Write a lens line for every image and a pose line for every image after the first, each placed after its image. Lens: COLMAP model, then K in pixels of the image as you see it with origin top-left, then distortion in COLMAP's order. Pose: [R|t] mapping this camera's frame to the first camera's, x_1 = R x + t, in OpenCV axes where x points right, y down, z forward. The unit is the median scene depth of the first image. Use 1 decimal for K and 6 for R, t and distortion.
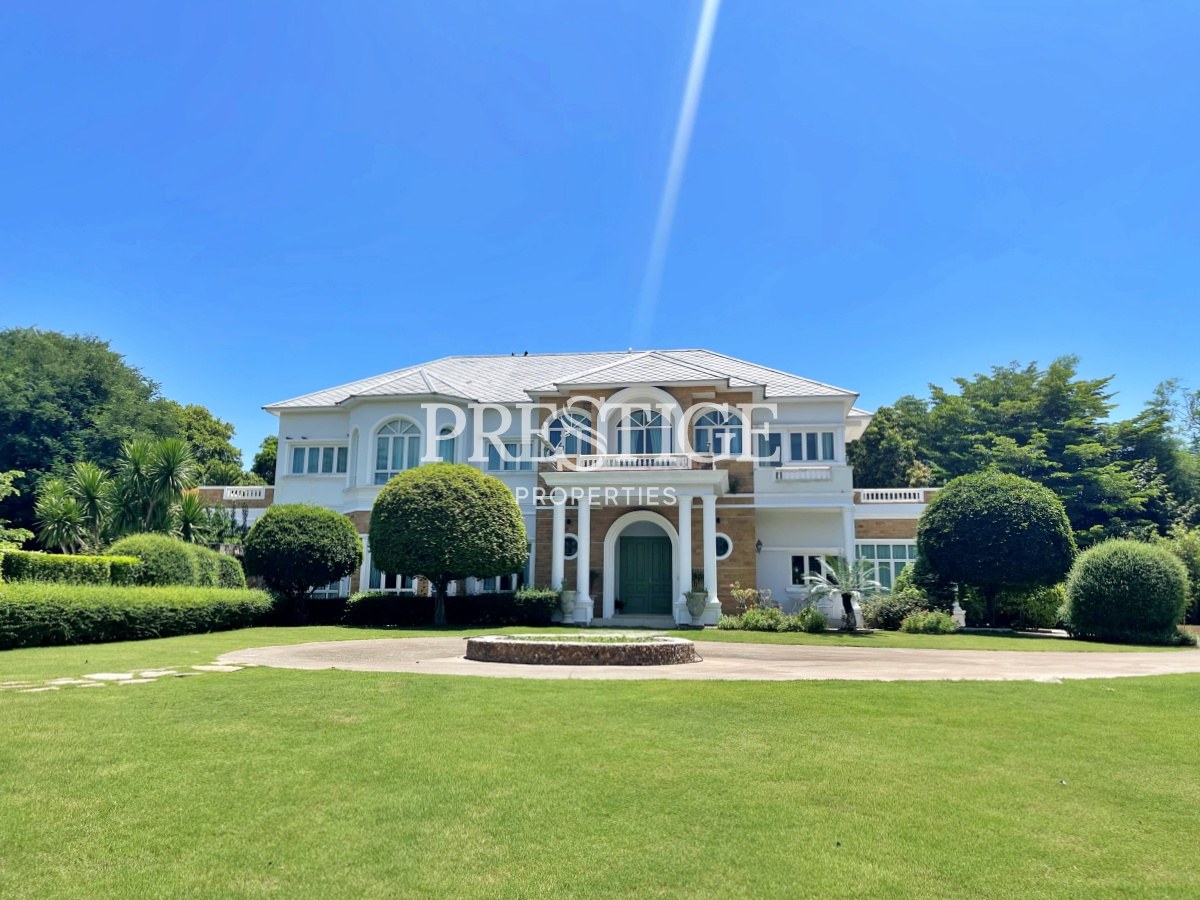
lens RADIAL K [[900.8, 0, 600.0], [0, 900.8, 450.0], [0, 0, 1]] dist [0.071916, -0.096411]
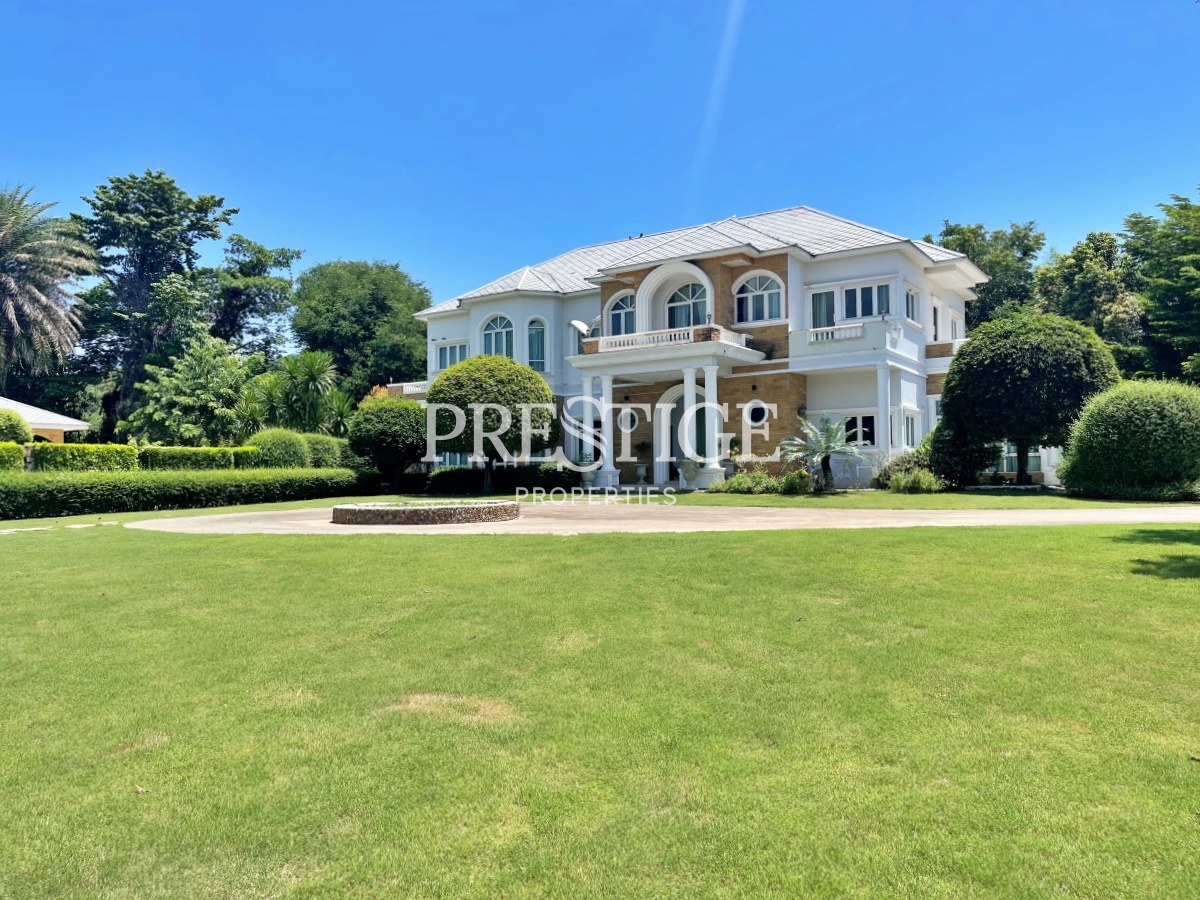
lens RADIAL K [[900.8, 0, 600.0], [0, 900.8, 450.0], [0, 0, 1]] dist [0.071916, -0.096411]
pose [[0.906131, -0.036785, -0.421394, 0.436384], [0.097963, 0.987377, 0.124460, 0.004487], [0.411496, -0.154058, 0.898297, 0.005056]]
